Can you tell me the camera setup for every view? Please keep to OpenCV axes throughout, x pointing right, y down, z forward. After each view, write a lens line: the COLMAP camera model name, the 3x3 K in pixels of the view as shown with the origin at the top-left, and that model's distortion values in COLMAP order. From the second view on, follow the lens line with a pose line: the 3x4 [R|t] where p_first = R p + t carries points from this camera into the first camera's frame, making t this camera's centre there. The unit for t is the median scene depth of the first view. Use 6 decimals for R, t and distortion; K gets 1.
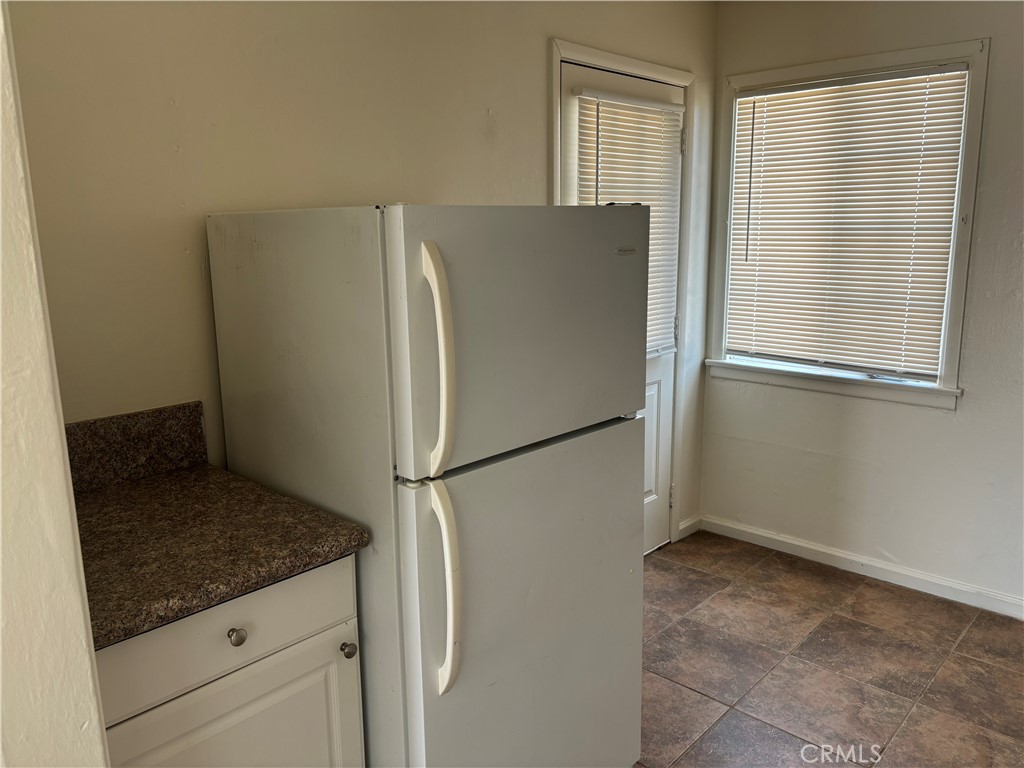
lens RADIAL K [[784.9, 0, 512.0], [0, 784.9, 384.0], [0, 0, 1]] dist [0.051923, -0.003132]
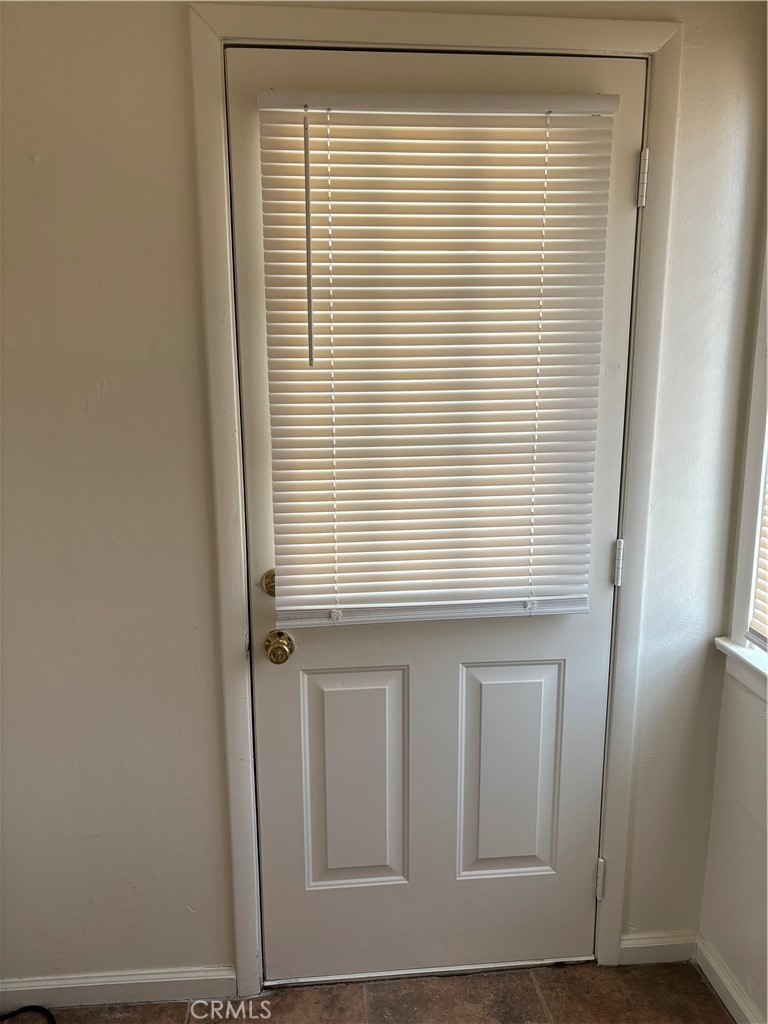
lens RADIAL K [[817.4, 0, 385.3], [0, 817.4, 557.4], [0, 0, 1]] dist [0.045468, -0.002113]
pose [[0.750234, 0.155904, -0.642529, 0.460600], [-0.135862, 0.987415, 0.080951, -0.104920], [0.647063, 0.026563, 0.761973, 0.537177]]
